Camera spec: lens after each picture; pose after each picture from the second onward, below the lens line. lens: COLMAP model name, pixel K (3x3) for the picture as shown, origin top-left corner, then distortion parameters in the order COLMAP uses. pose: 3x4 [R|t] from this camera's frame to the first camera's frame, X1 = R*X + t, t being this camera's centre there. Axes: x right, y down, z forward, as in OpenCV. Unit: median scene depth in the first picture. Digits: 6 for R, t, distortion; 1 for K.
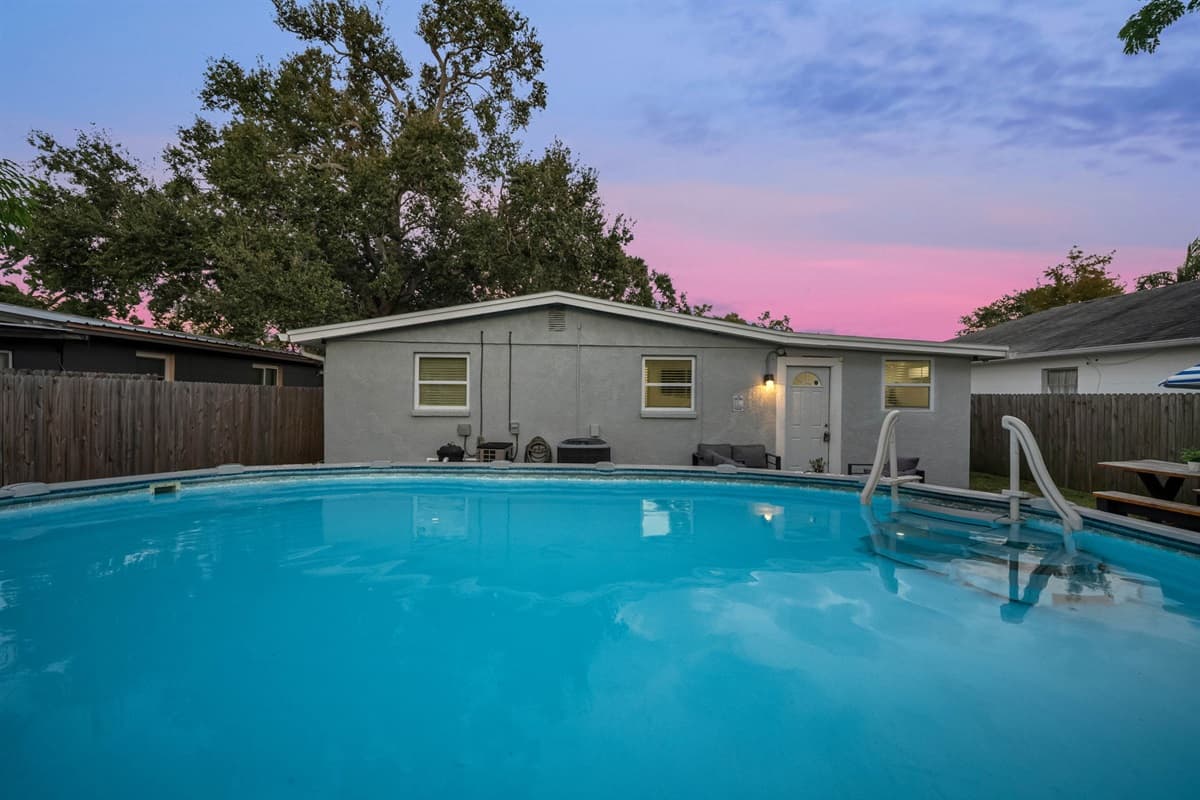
lens RADIAL K [[534.9, 0, 610.3], [0, 534.9, 398.5], [0, 0, 1]] dist [-0.011972, 0.001699]
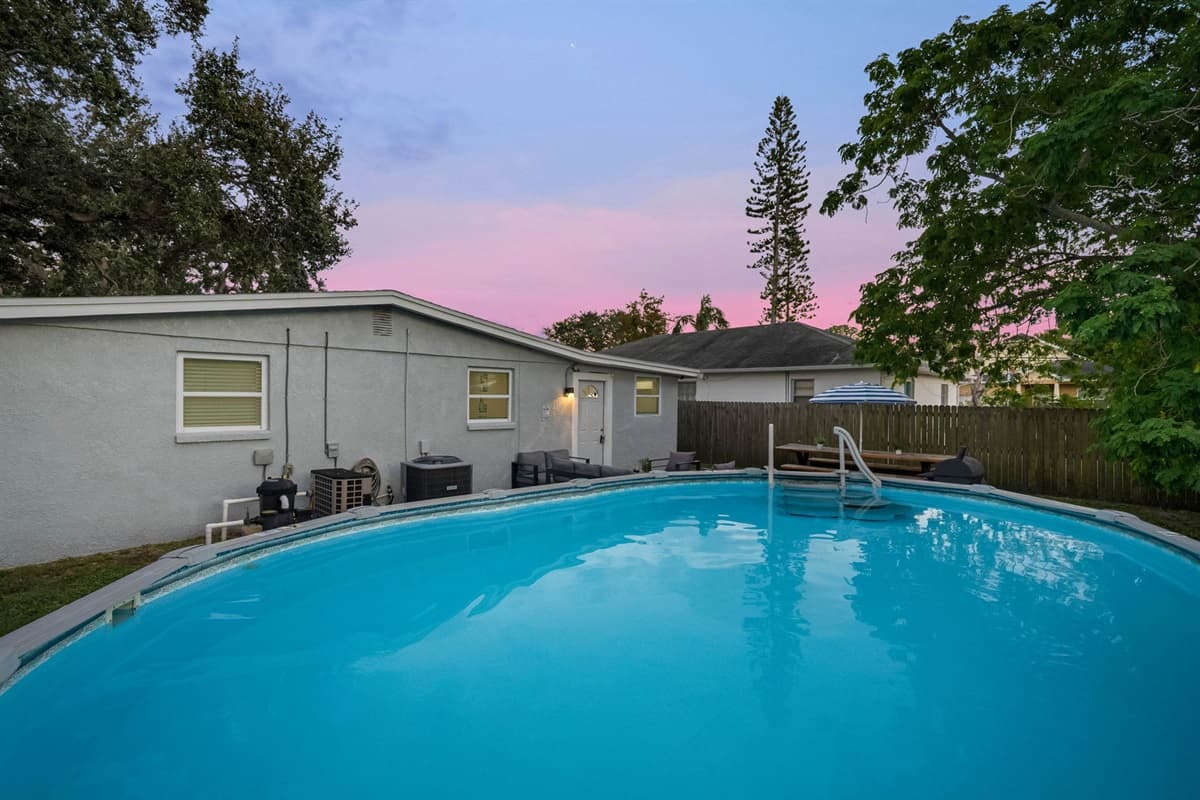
lens RADIAL K [[534.9, 0, 607.4], [0, 534.9, 398.5], [0, 0, 1]] dist [-0.011972, 0.001699]
pose [[0.724081, -0.004222, 0.689702, -0.473029], [-0.002650, 0.999957, 0.008902, -0.034788], [-0.689709, -0.008273, 0.724039, 0.129773]]
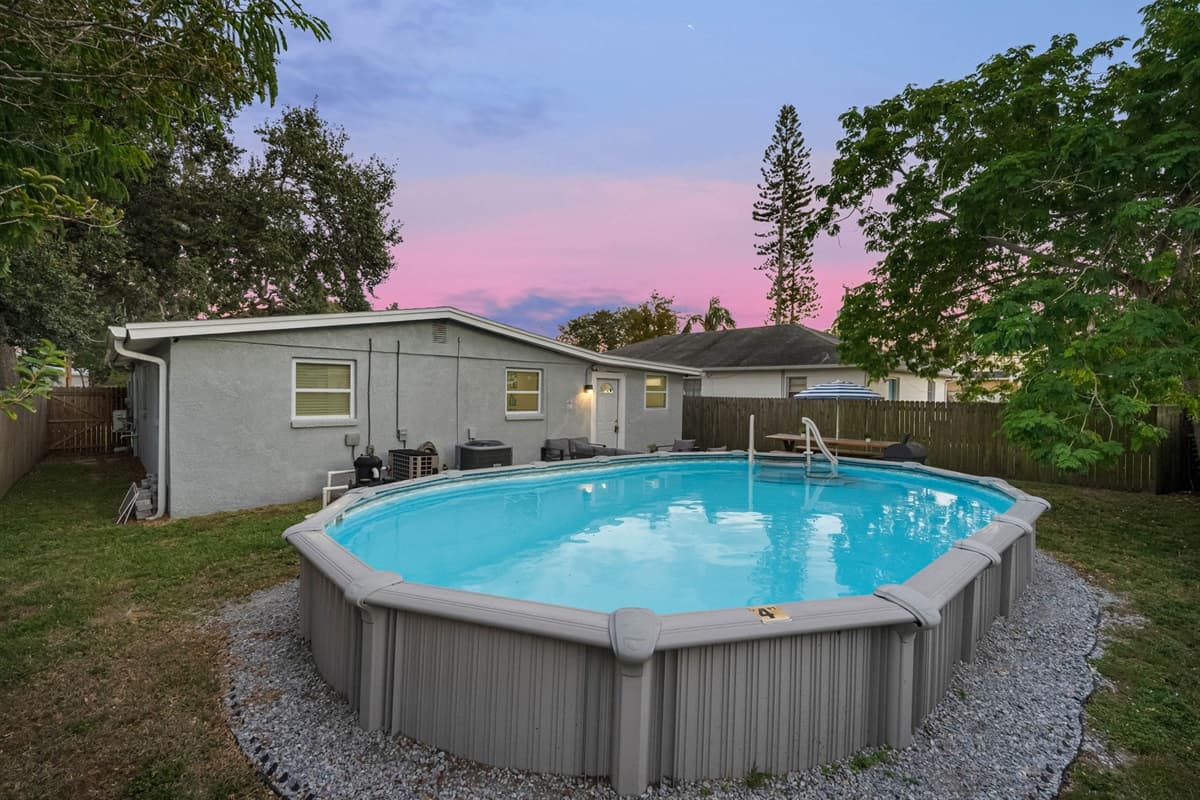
lens RADIAL K [[534.9, 0, 611.4], [0, 534.9, 396.5], [0, 0, 1]] dist [-0.011972, 0.001699]
pose [[0.734584, -0.006091, 0.678490, -0.627749], [-0.005145, 0.999881, 0.014546, -0.038316], [-0.678498, -0.014176, 0.734465, -0.026208]]
